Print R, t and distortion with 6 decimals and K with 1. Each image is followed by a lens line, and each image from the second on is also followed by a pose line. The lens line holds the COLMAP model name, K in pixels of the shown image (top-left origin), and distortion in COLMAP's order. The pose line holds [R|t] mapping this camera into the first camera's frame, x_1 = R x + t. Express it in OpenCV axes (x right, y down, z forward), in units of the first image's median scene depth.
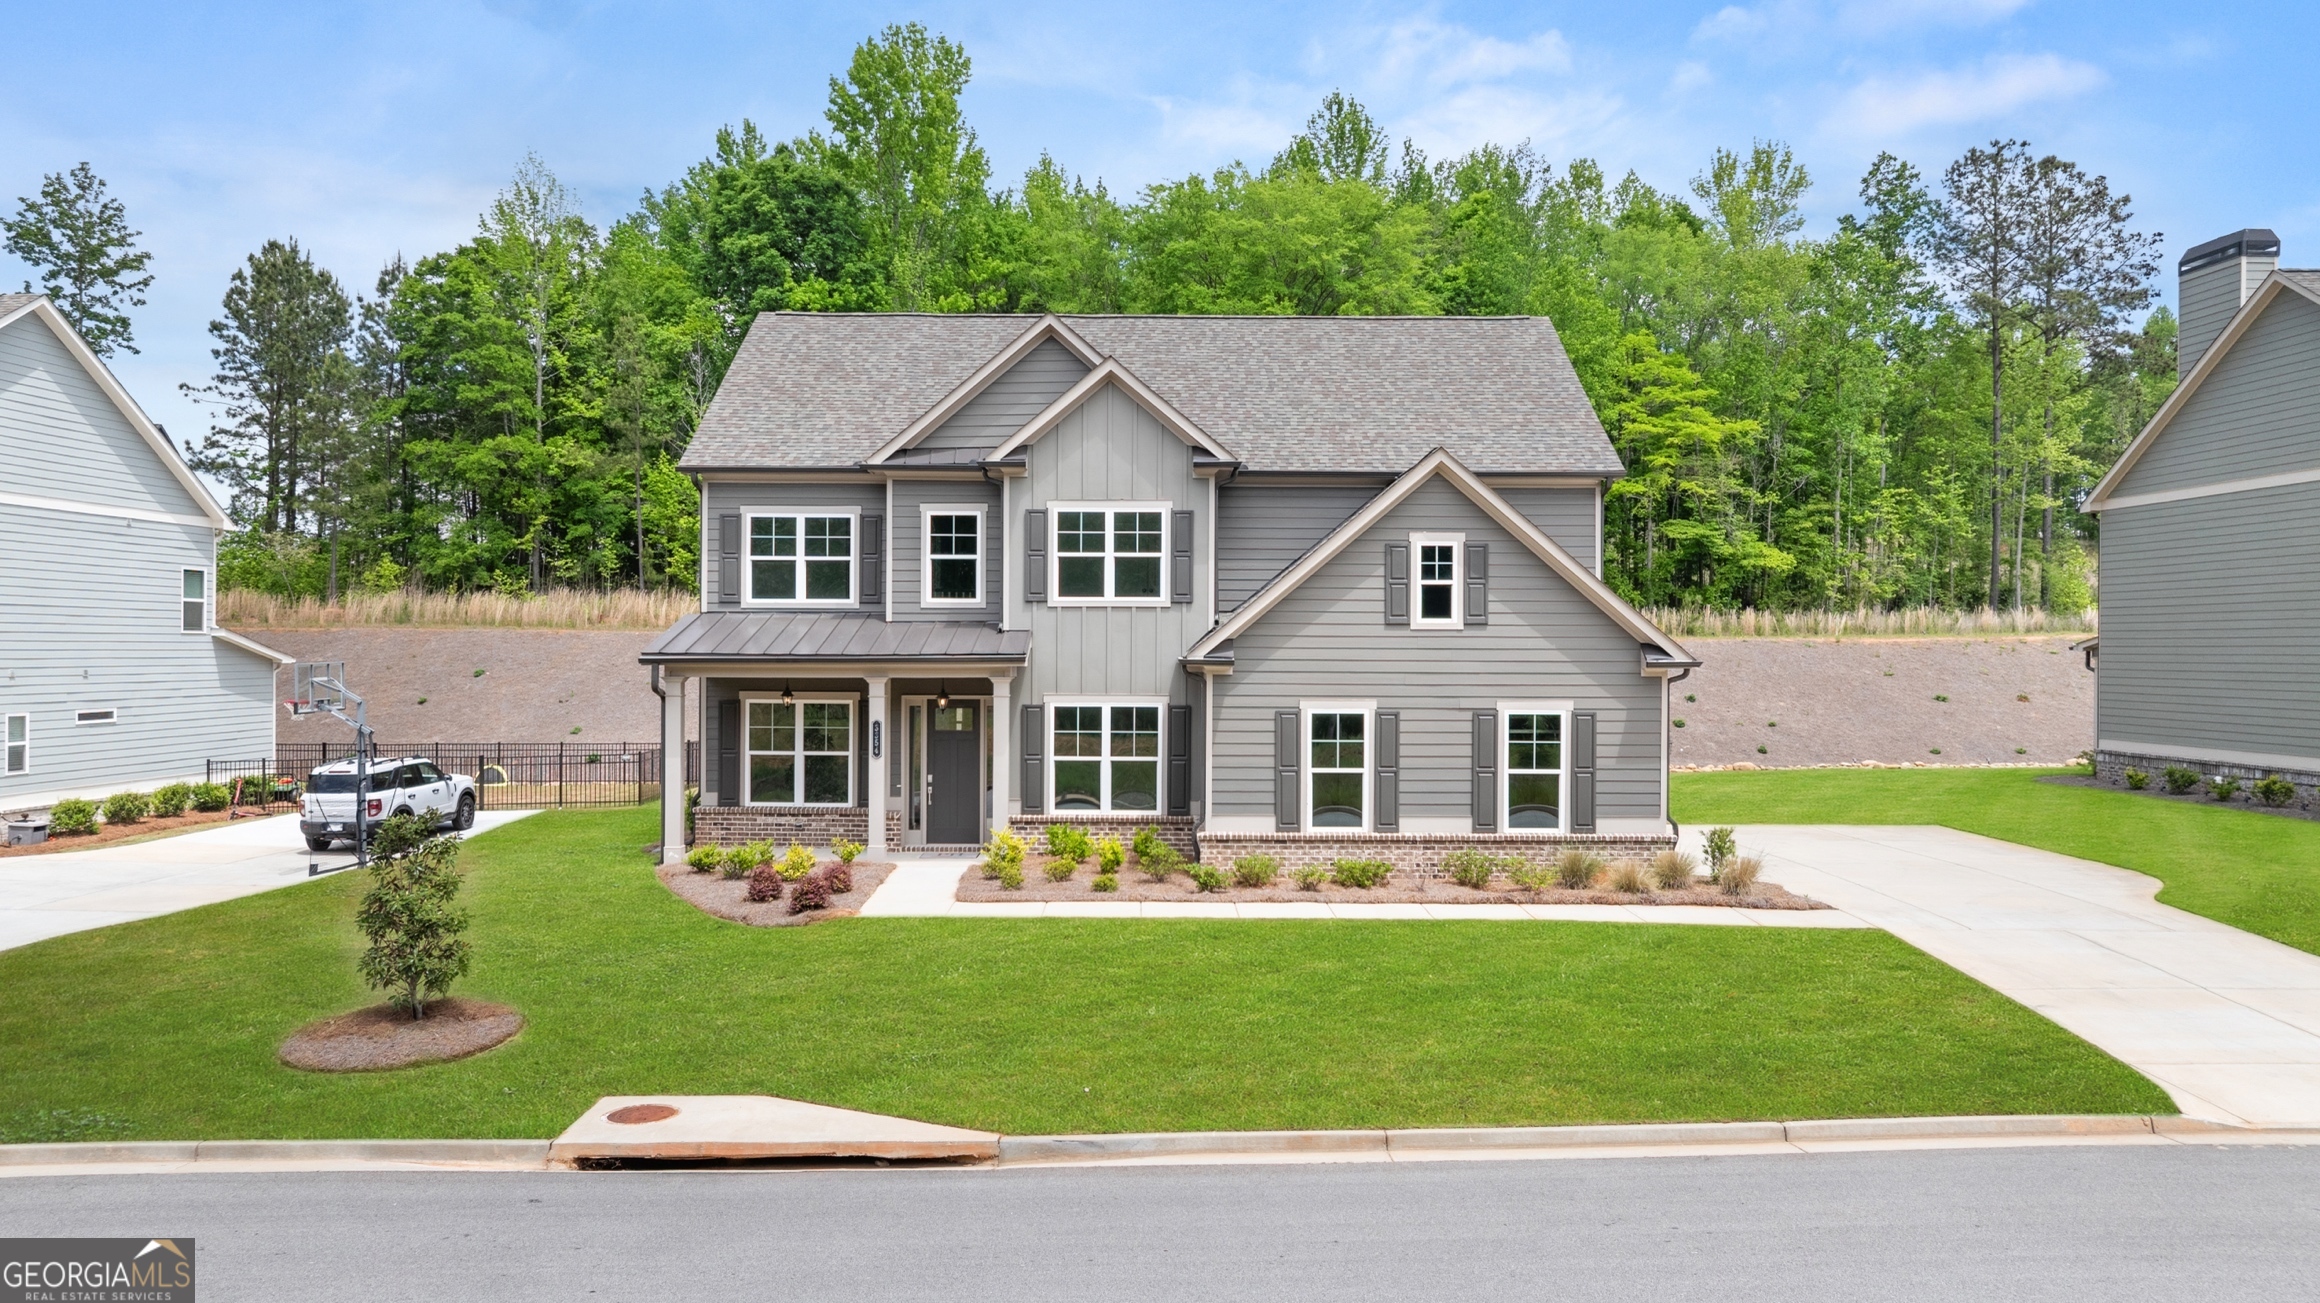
lens RADIAL K [[1627.3, 0, 1159.5], [0, 1627.3, 658.6], [0, 0, 1]] dist [-0.017193, -0.005641]
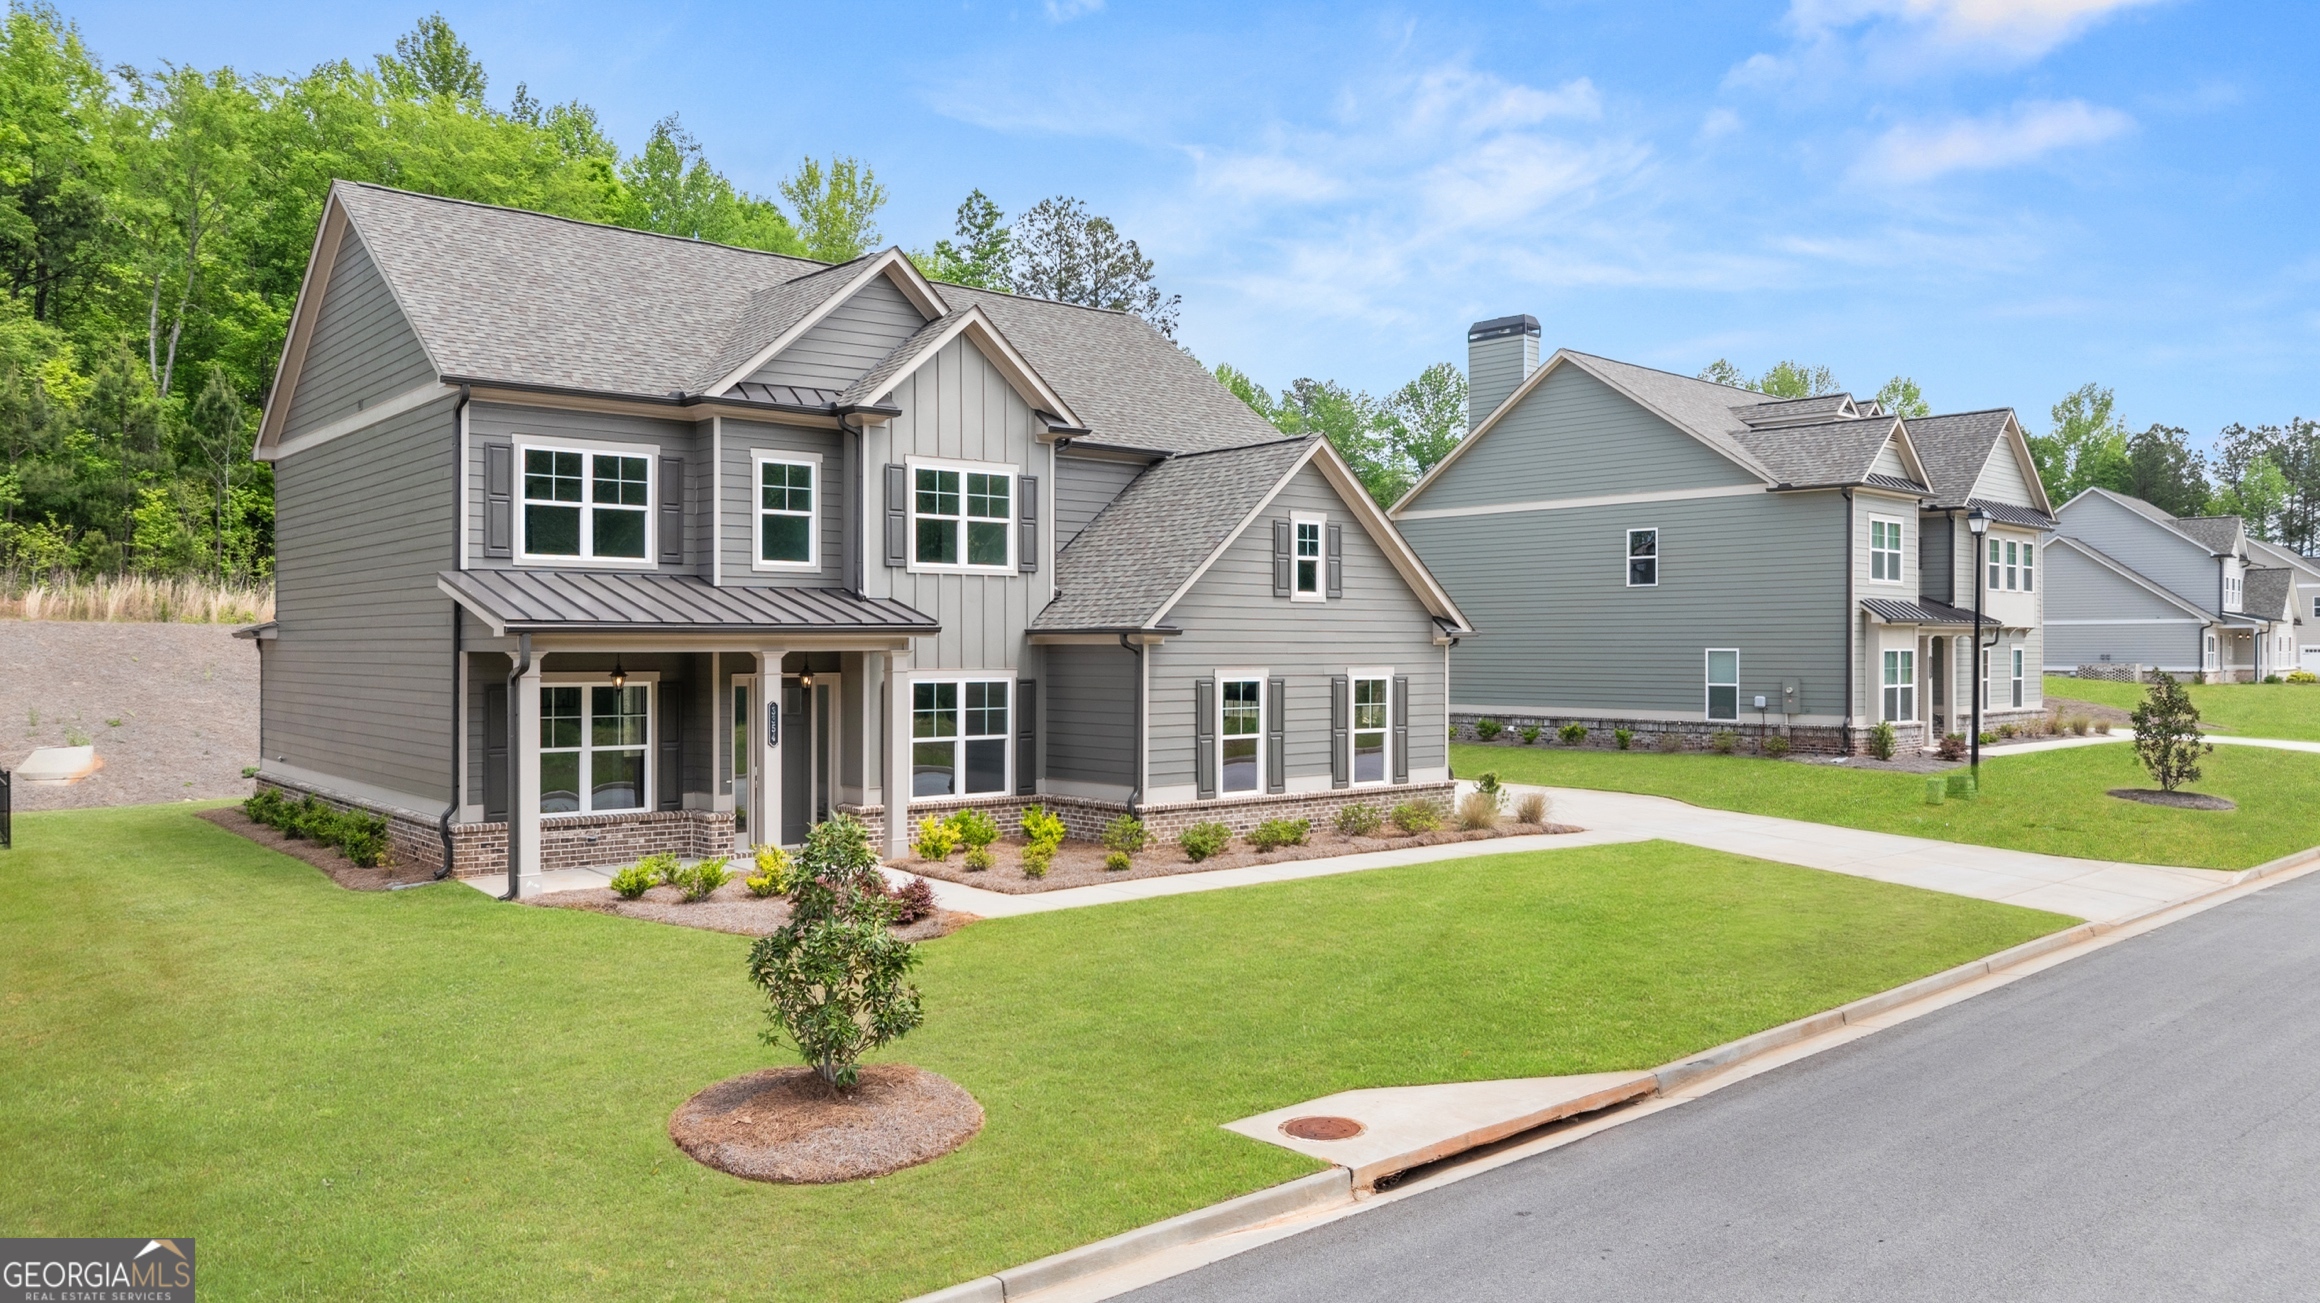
lens RADIAL K [[1627.3, 0, 1147.4], [0, 1627.3, 654.1], [0, 0, 1]] dist [-0.017193, -0.005641]
pose [[0.767341, -0.006714, 0.641204, -0.546122], [0.007124, 0.999973, 0.001946, 0.012471], [-0.641199, 0.003075, 0.767368, 0.220916]]
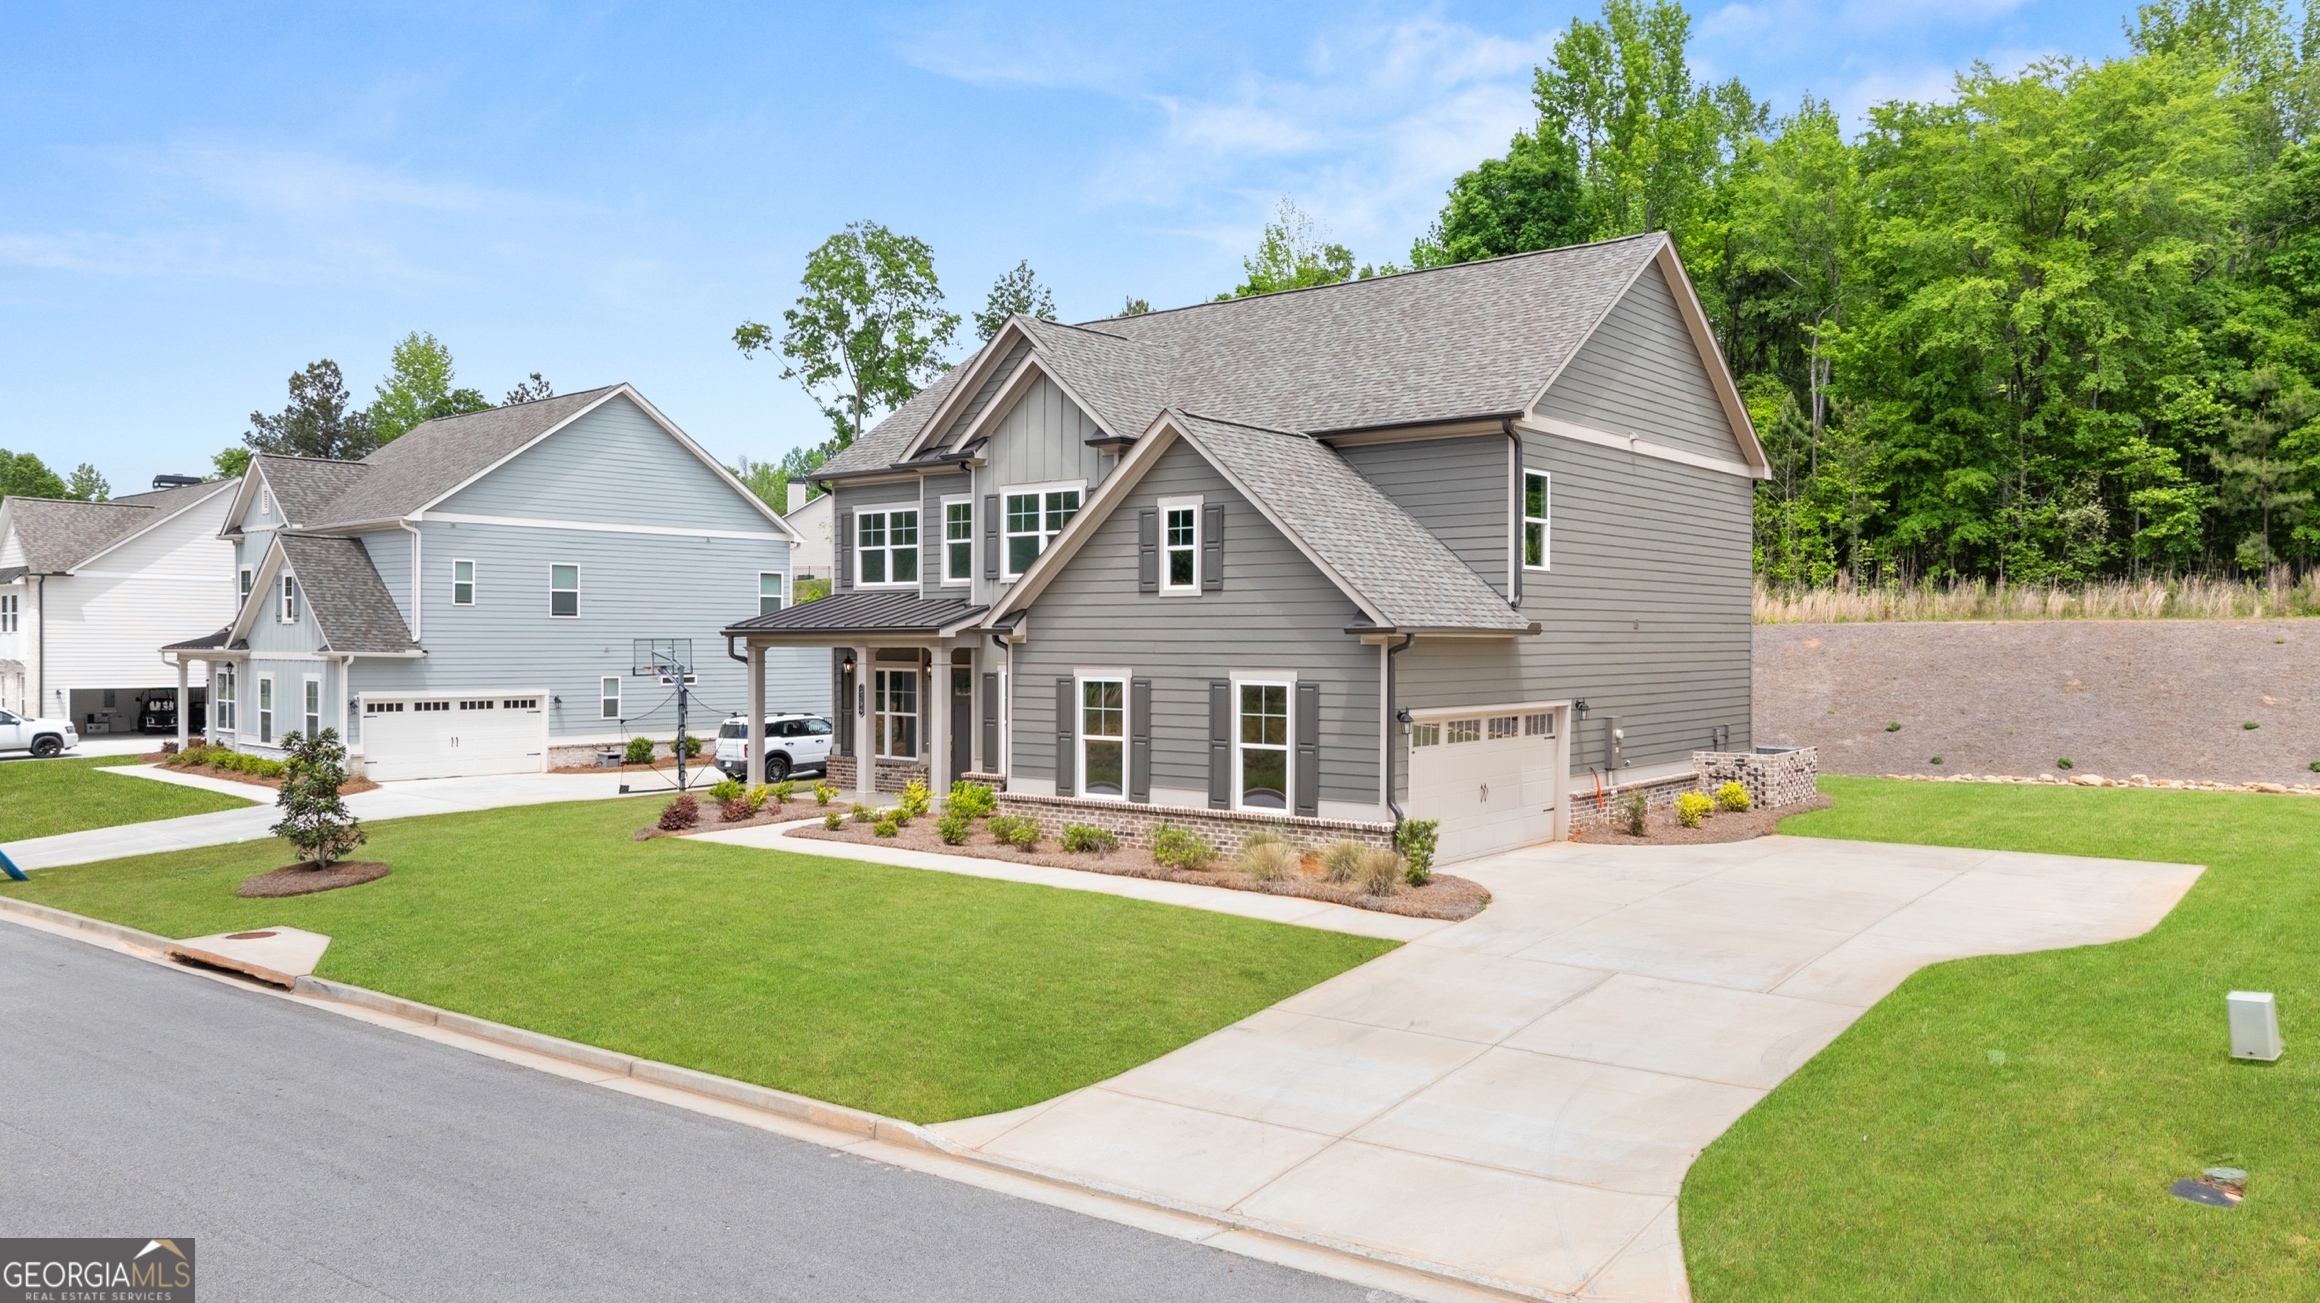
lens RADIAL K [[1627.3, 0, 1159.8], [0, 1627.3, 615.8], [0, 0, 1]] dist [-0.017193, -0.005641]
pose [[0.783808, -0.011538, -0.620896, 0.693966], [-0.003341, 0.999735, -0.022795, 0.014503], [0.620994, 0.019941, 0.783562, 0.210908]]
